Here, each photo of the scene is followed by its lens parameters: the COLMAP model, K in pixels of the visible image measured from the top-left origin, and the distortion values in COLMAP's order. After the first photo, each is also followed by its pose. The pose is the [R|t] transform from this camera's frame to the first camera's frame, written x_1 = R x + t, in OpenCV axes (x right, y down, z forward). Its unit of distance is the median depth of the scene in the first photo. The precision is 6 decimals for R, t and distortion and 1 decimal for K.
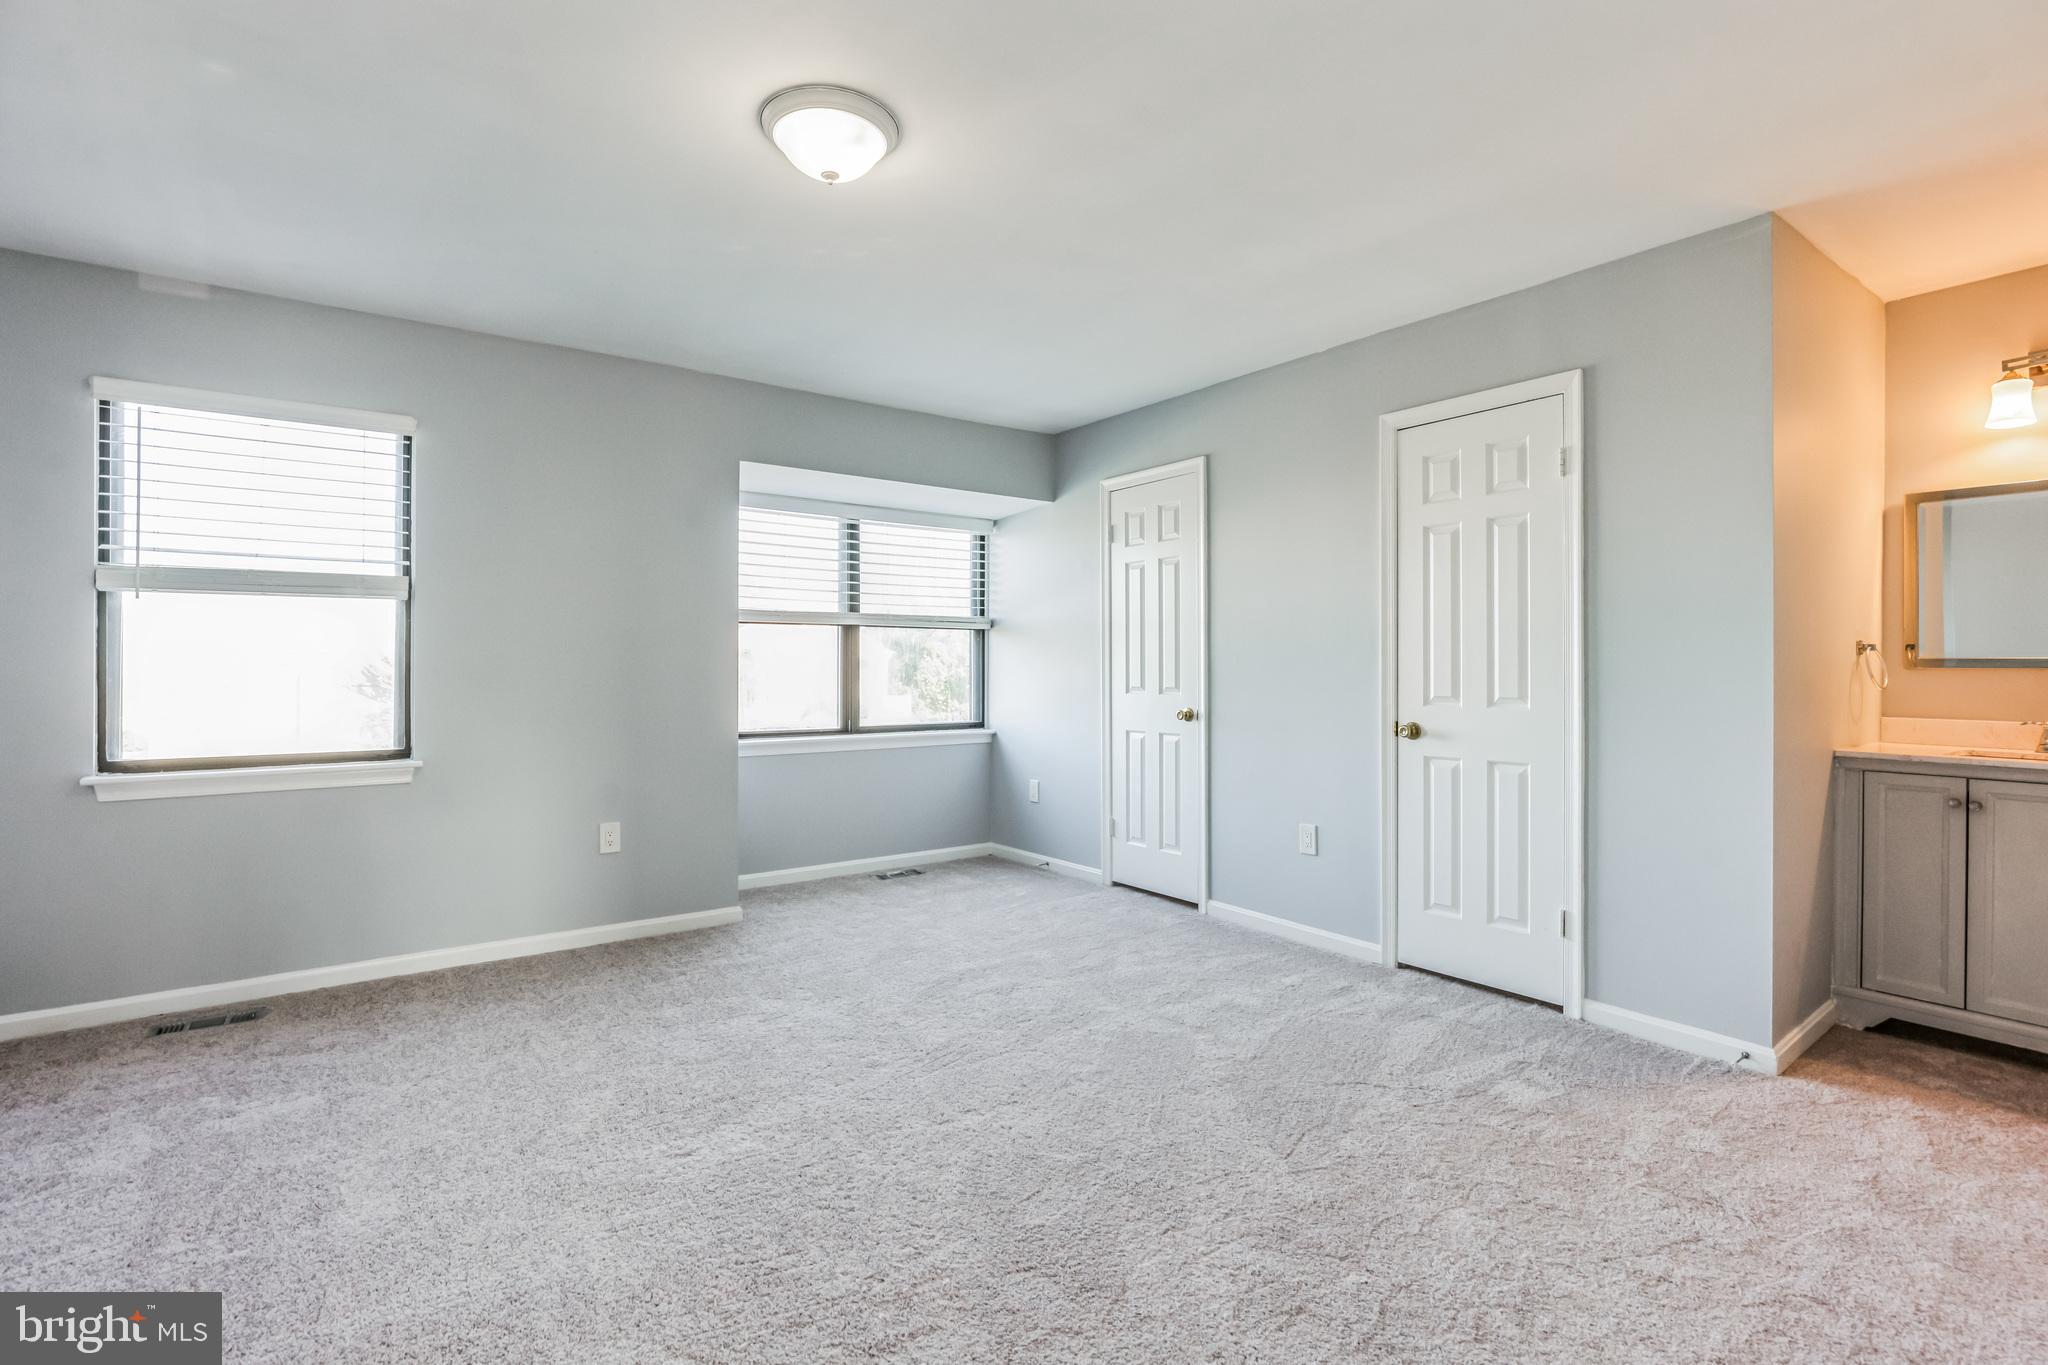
lens RADIAL K [[953.2, 0, 1030.0], [0, 953.2, 676.6], [0, 0, 1]] dist [-0.017158, 0.005532]
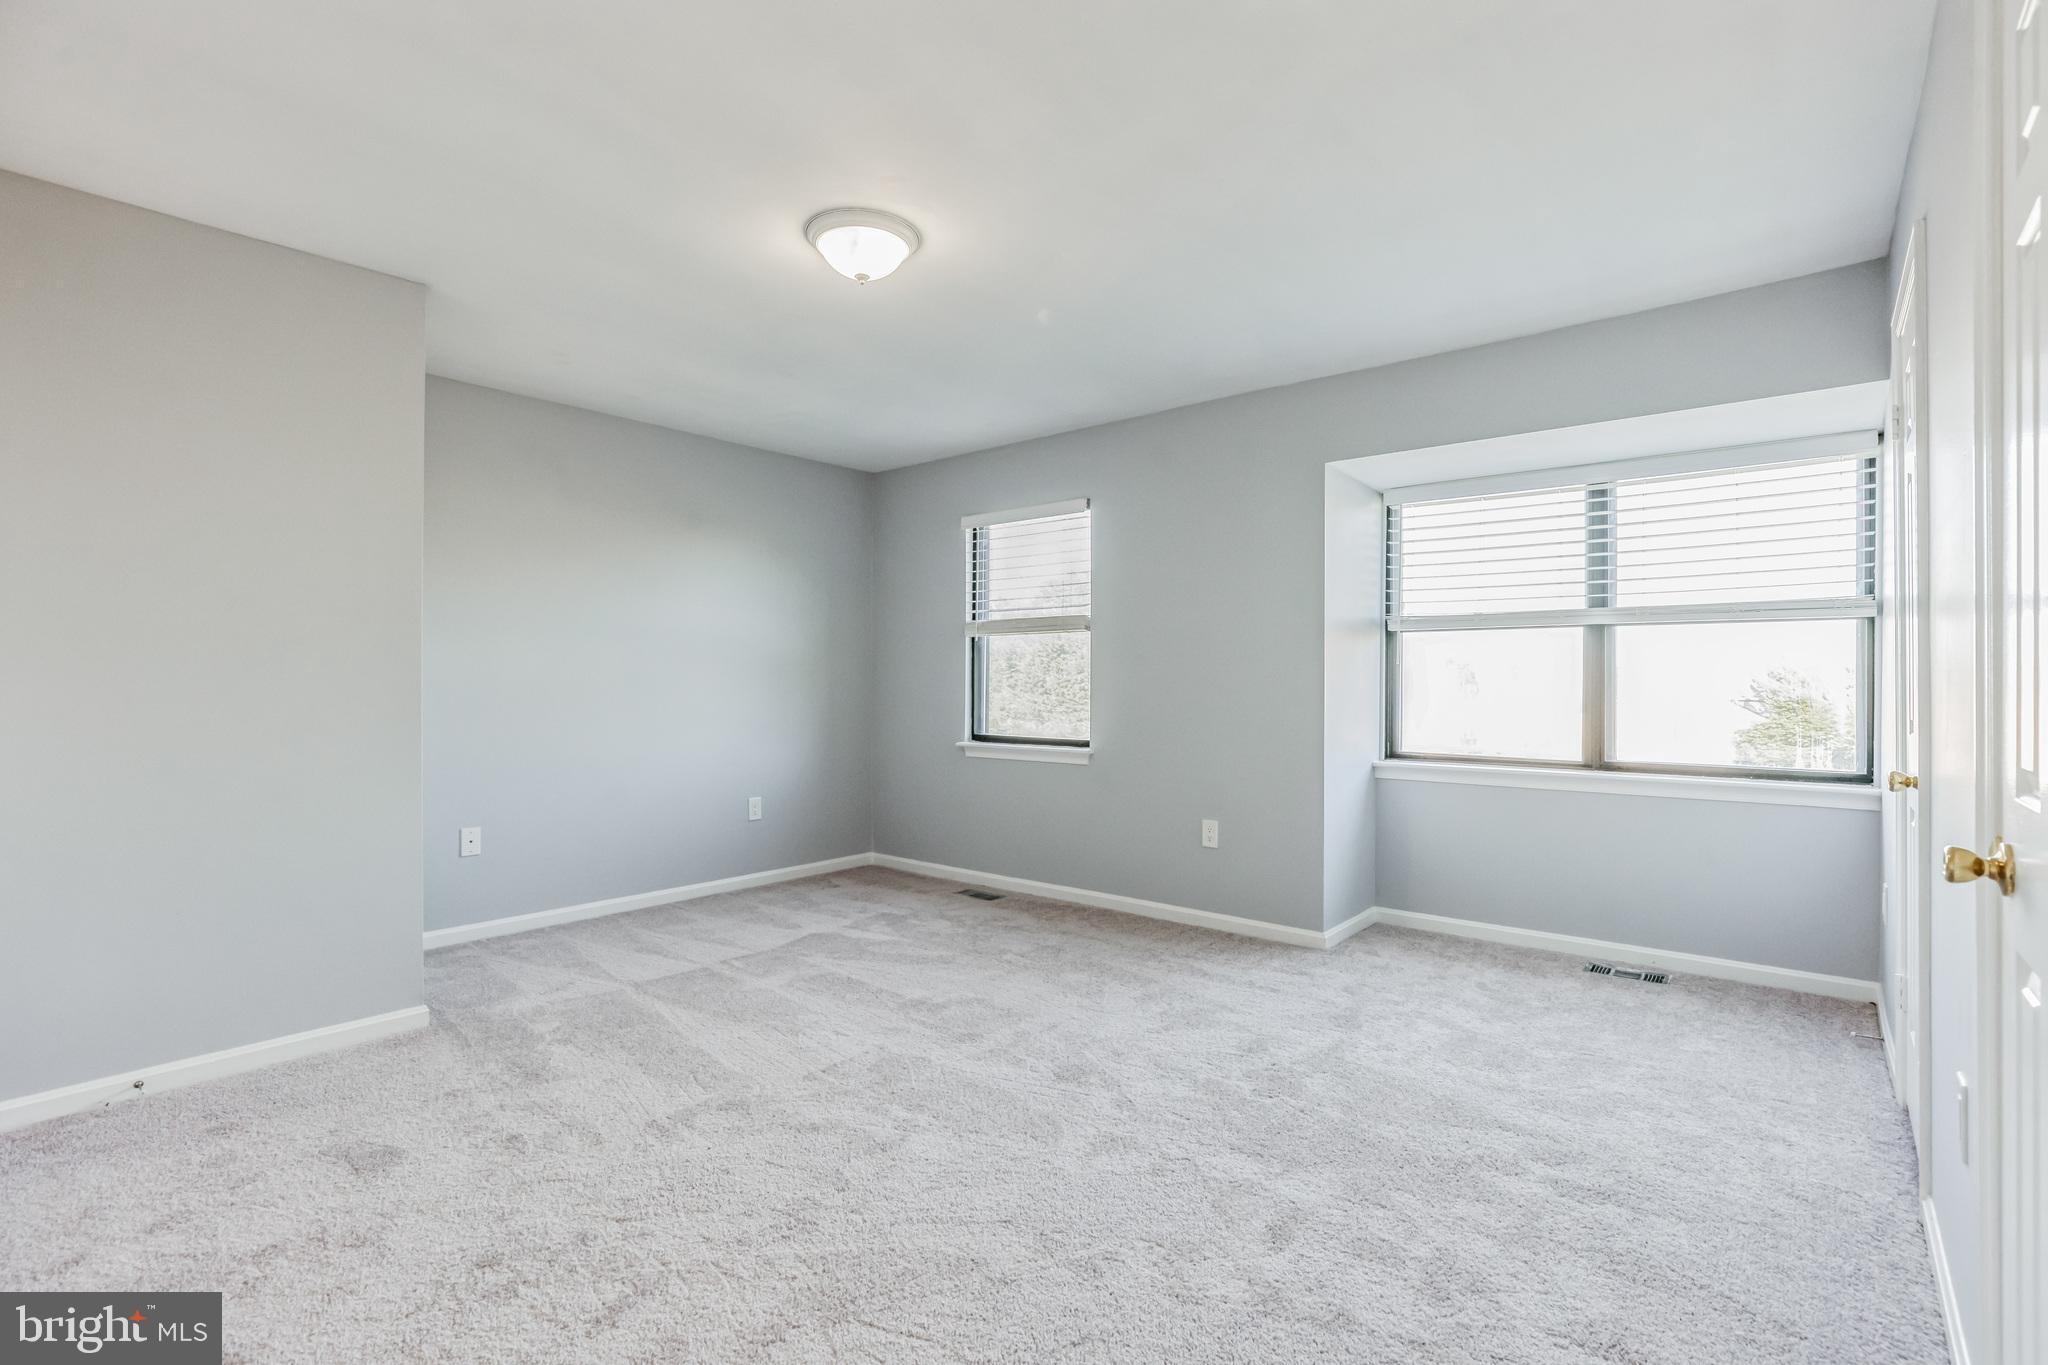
lens RADIAL K [[953.2, 0, 1014.5], [0, 953.2, 677.9], [0, 0, 1]] dist [-0.017158, 0.005532]
pose [[0.228051, -0.002844, -0.973645, 0.590990], [-0.010844, 0.999926, -0.005461, -0.004276], [0.973589, 0.011803, 0.228004, 0.522746]]
